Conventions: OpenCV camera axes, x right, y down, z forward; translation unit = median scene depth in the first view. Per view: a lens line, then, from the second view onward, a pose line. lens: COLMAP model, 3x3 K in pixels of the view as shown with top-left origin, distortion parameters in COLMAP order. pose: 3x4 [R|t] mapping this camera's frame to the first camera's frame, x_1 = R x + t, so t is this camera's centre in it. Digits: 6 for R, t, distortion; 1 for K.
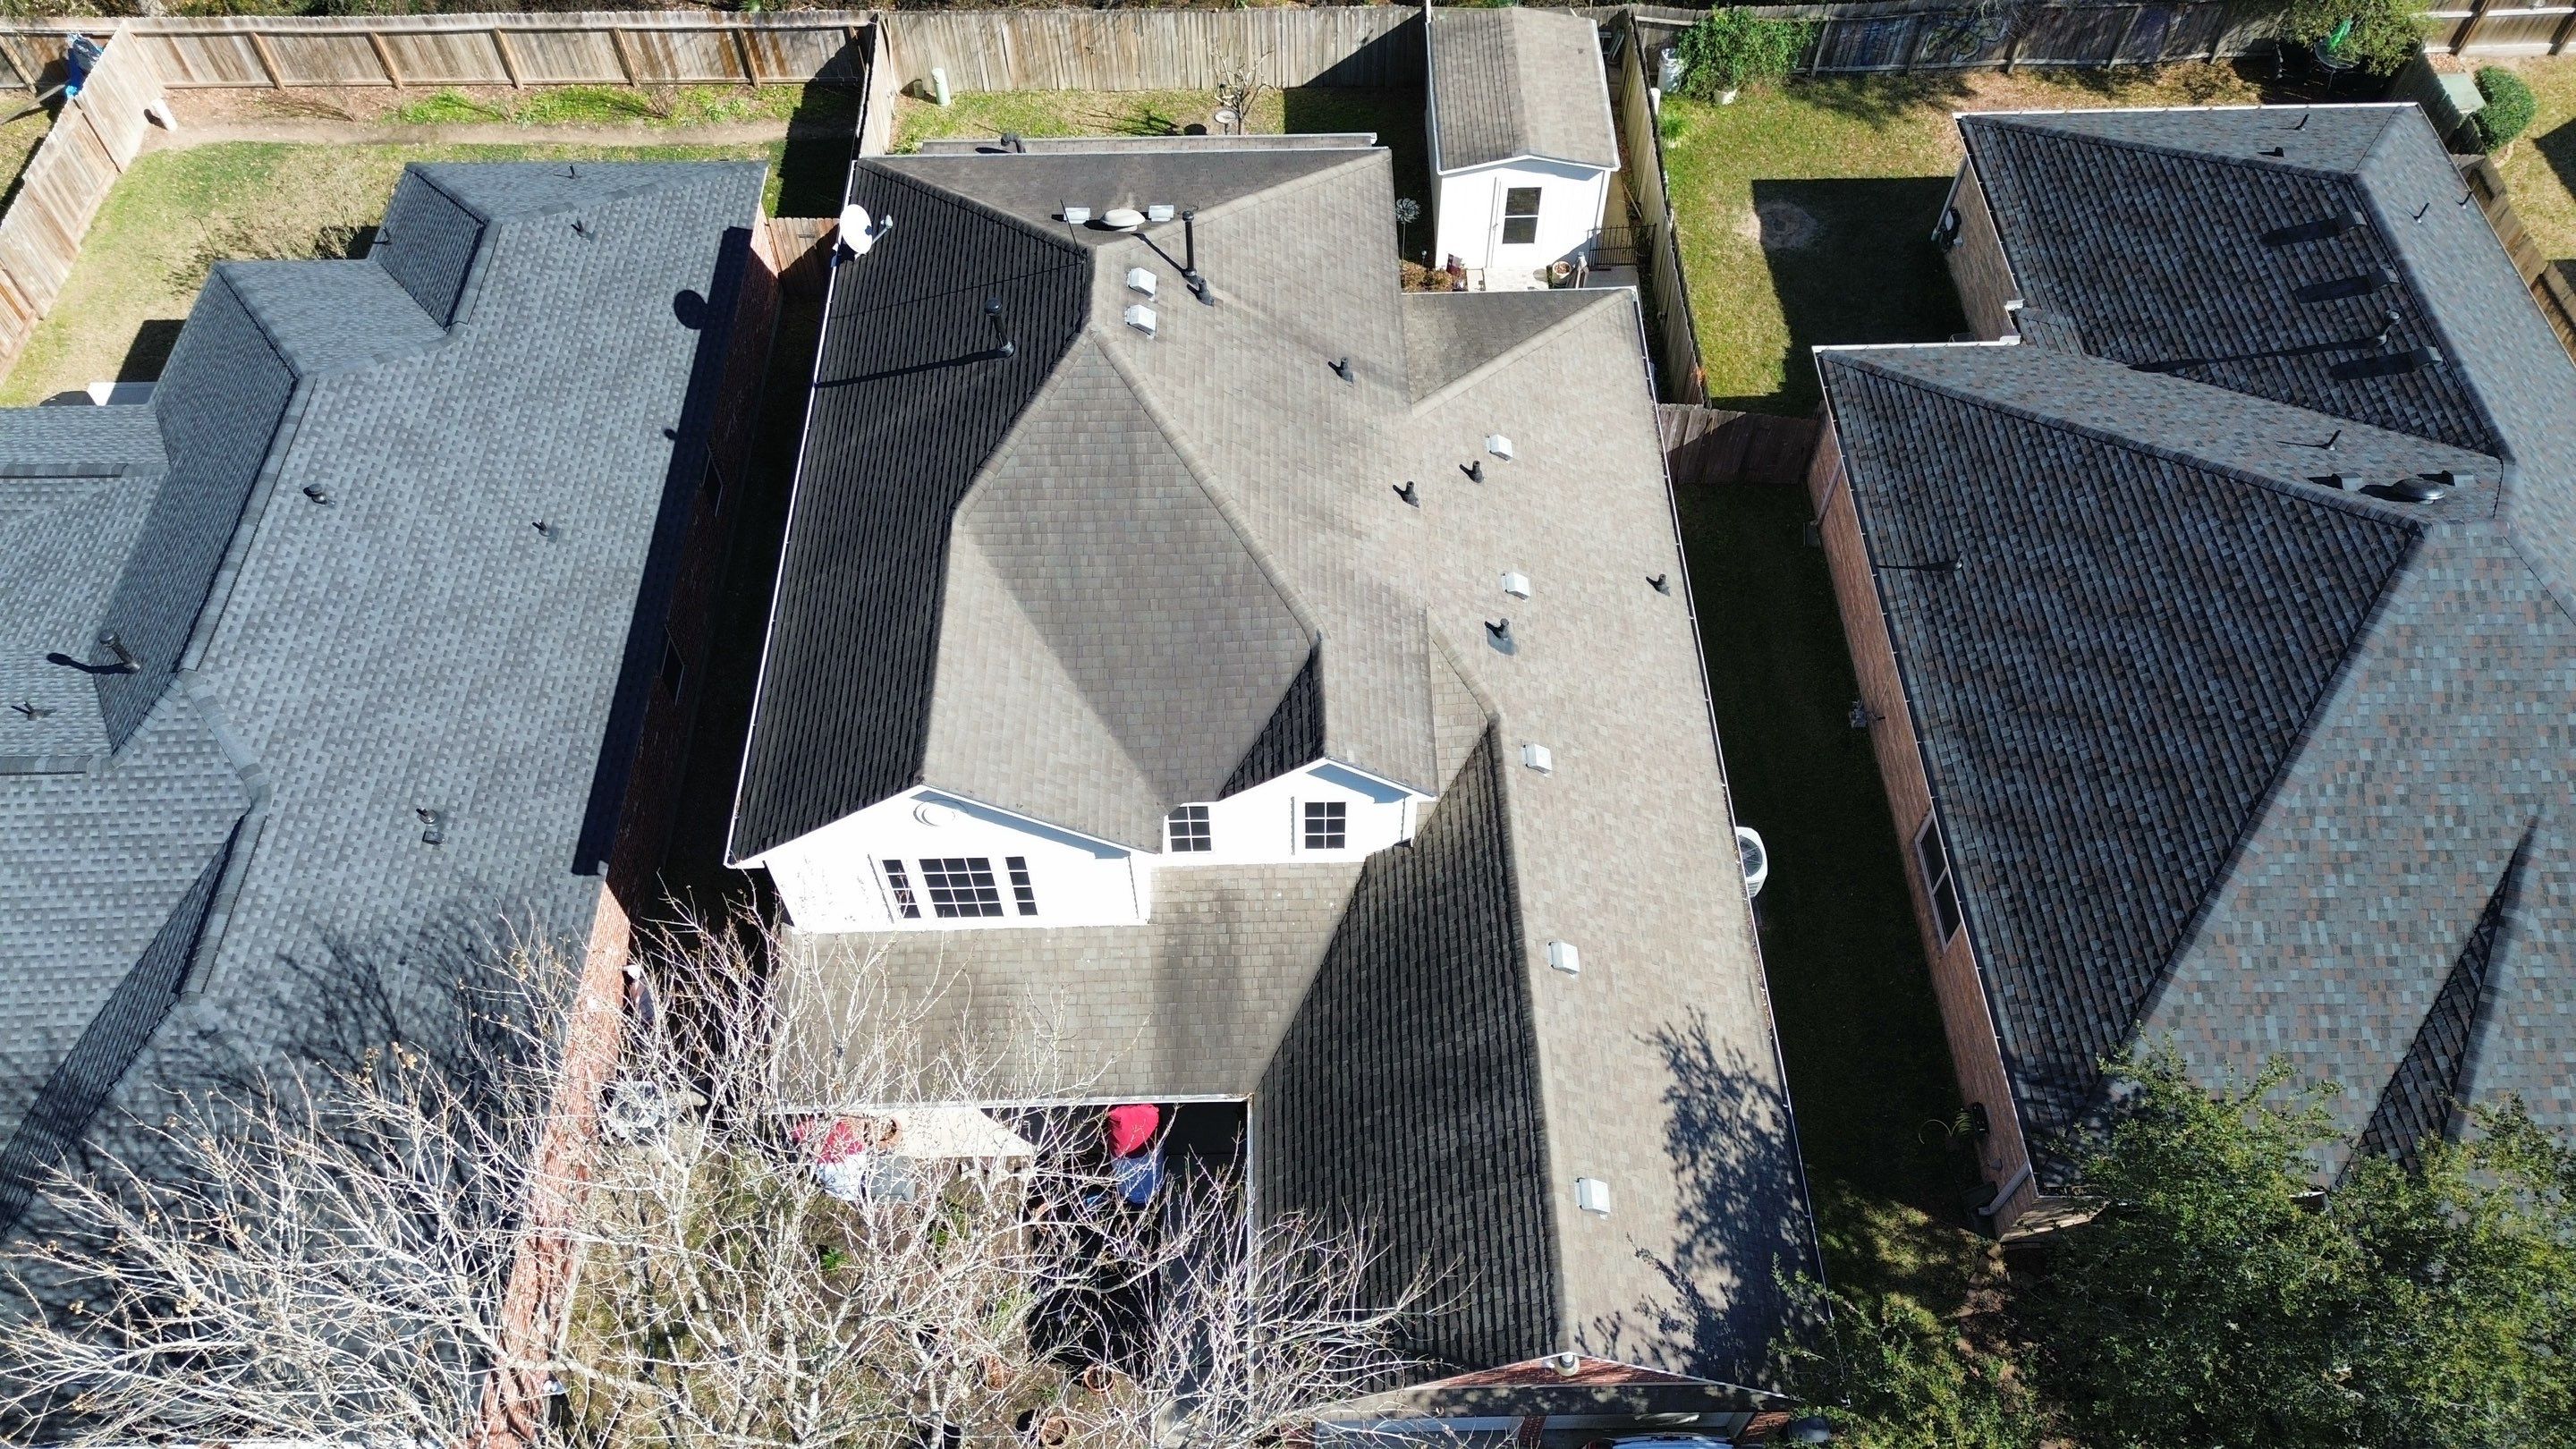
lens RADIAL K [[1816.9, 0, 1297.0], [0, 1816.9, 724.7], [0, 0, 1]] dist [0.066794, -0.051441]
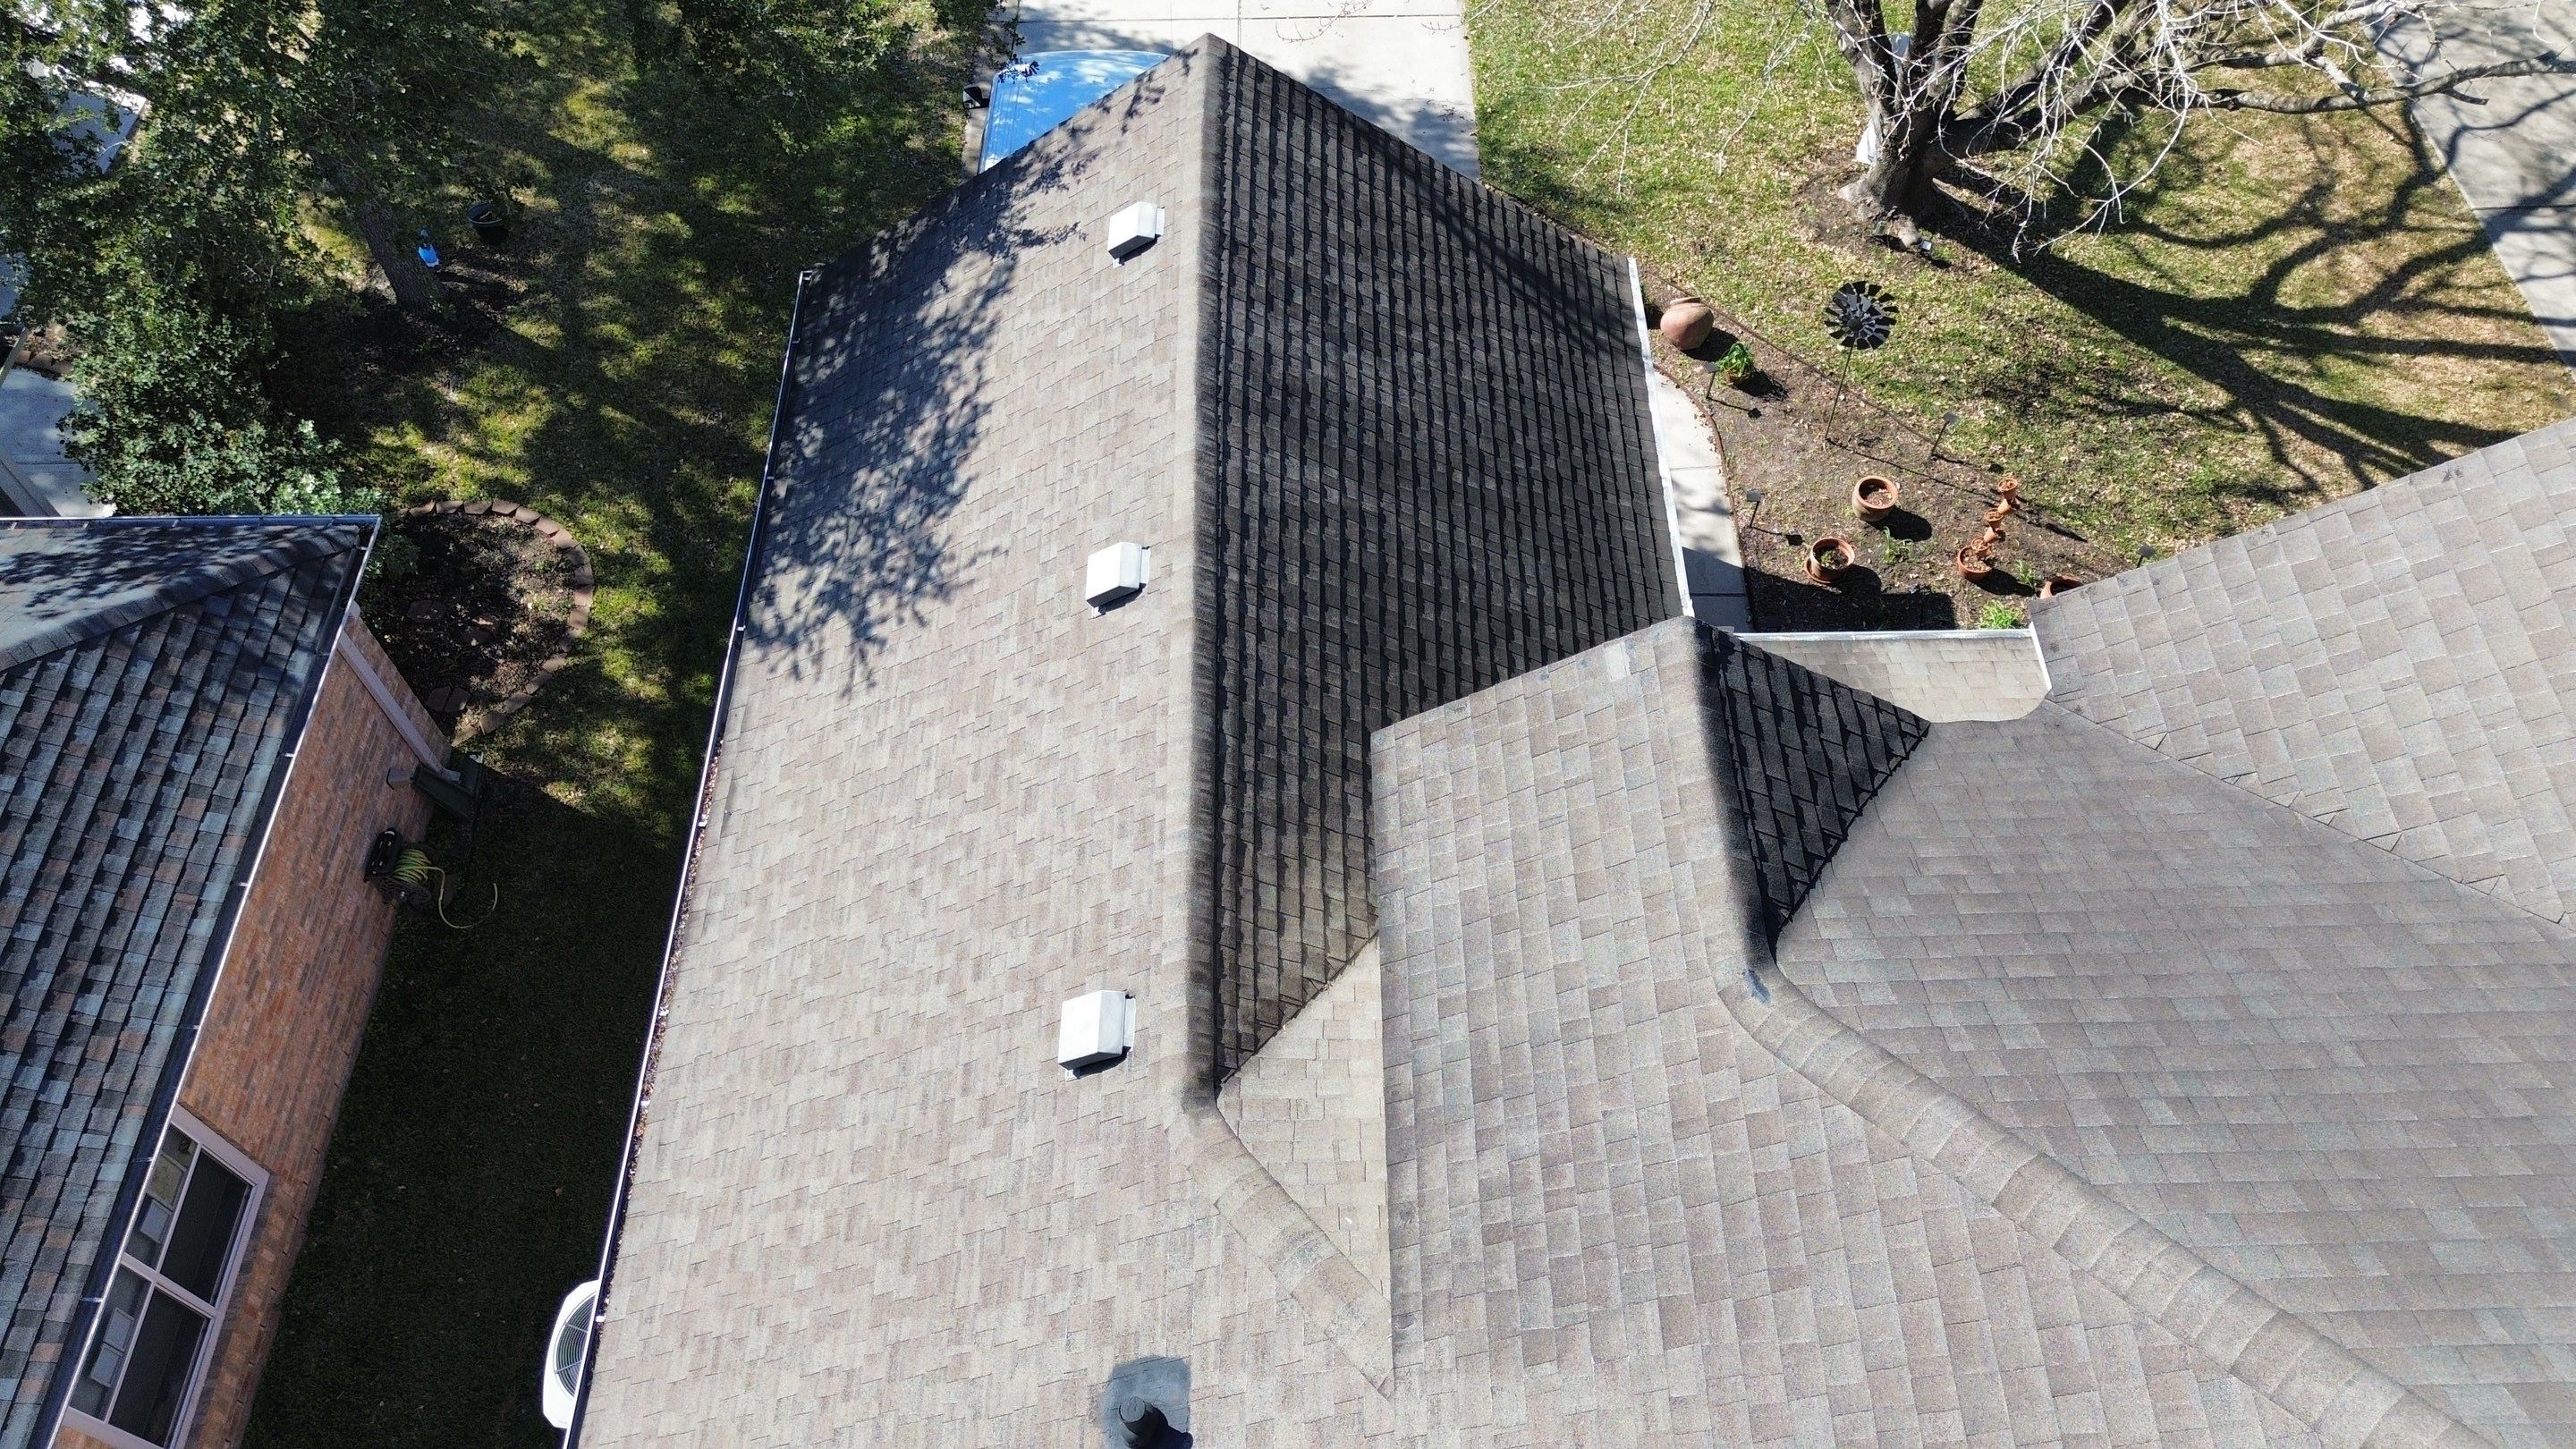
lens RADIAL K [[1816.9, 0, 1296.5], [0, 1816.9, 736.0], [0, 0, 1]] dist [0.066794, -0.051441]
pose [[-0.999899, -0.002089, 0.014038, 0.081602], [0.013877, -0.351316, 0.936154, -0.307587], [0.002977, 0.936255, 0.351309, 0.776877]]
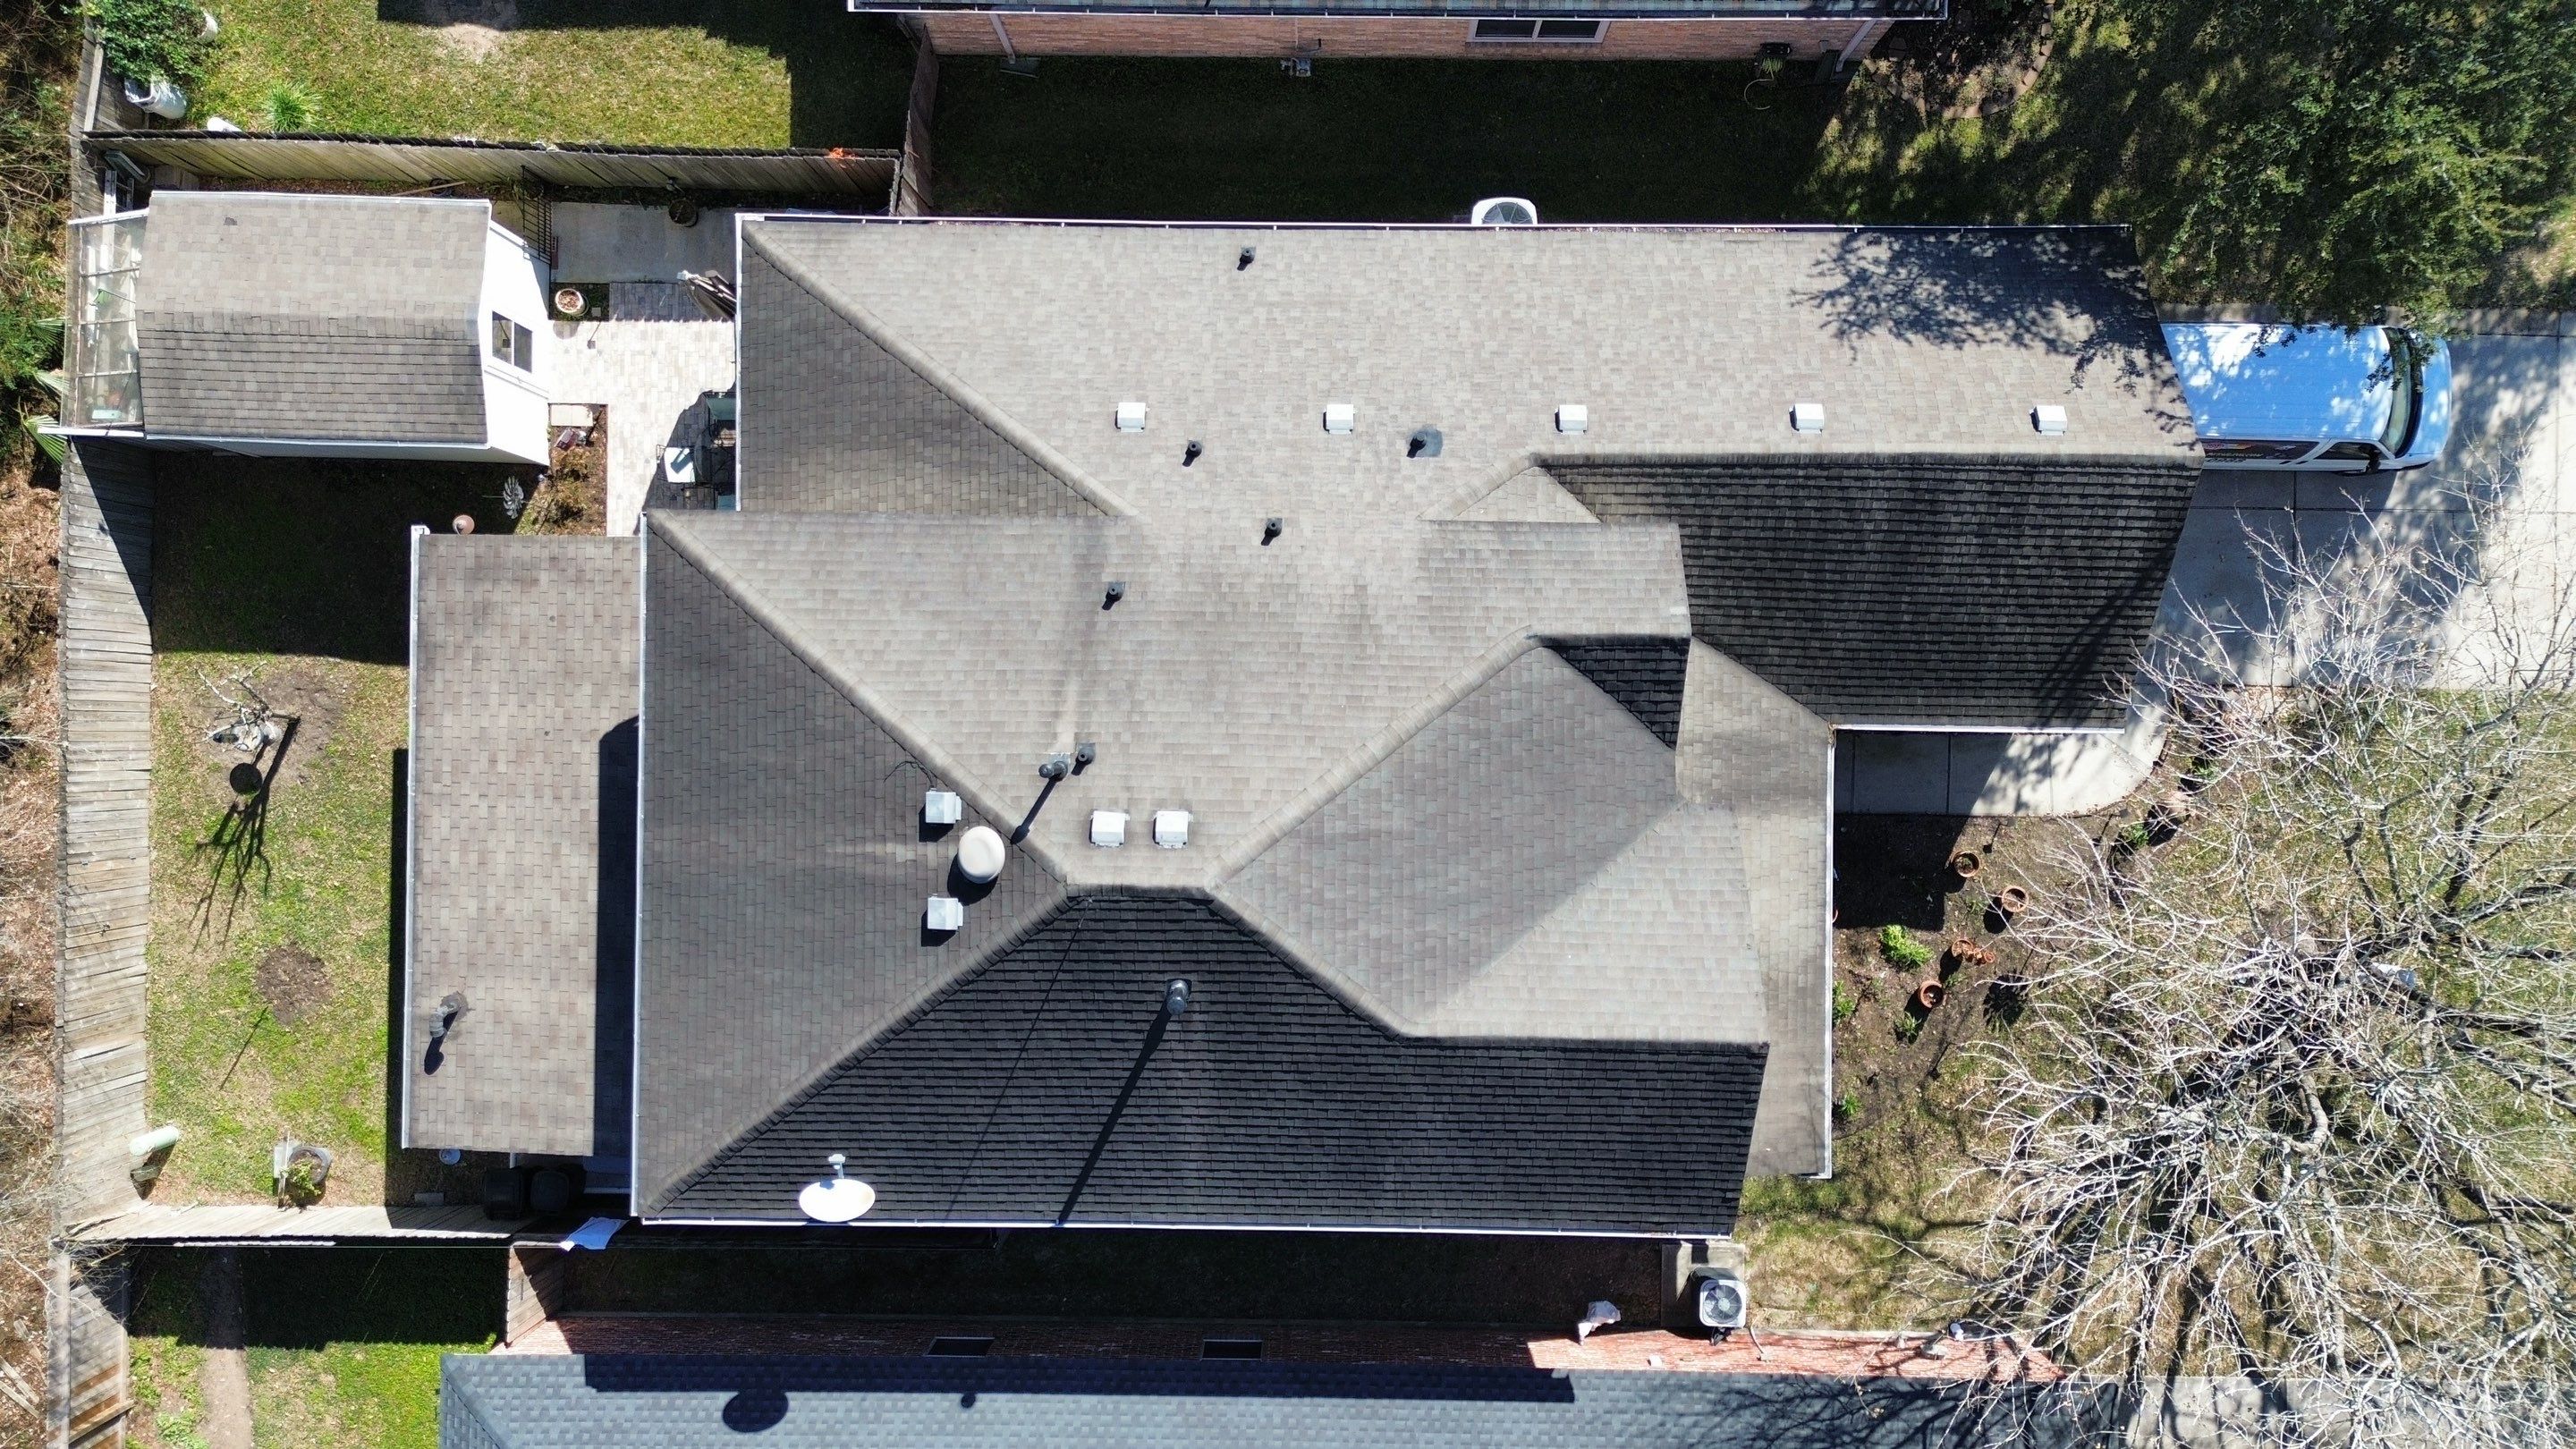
lens RADIAL K [[1816.9, 0, 1294.2], [0, 1816.9, 727.5], [0, 0, 1]] dist [0.066794, -0.051441]
pose [[0.034153, -0.999402, 0.005485, -0.040236], [0.822907, 0.031235, 0.567316, -0.623144], [-0.567148, -0.014862, 0.823482, 0.273327]]
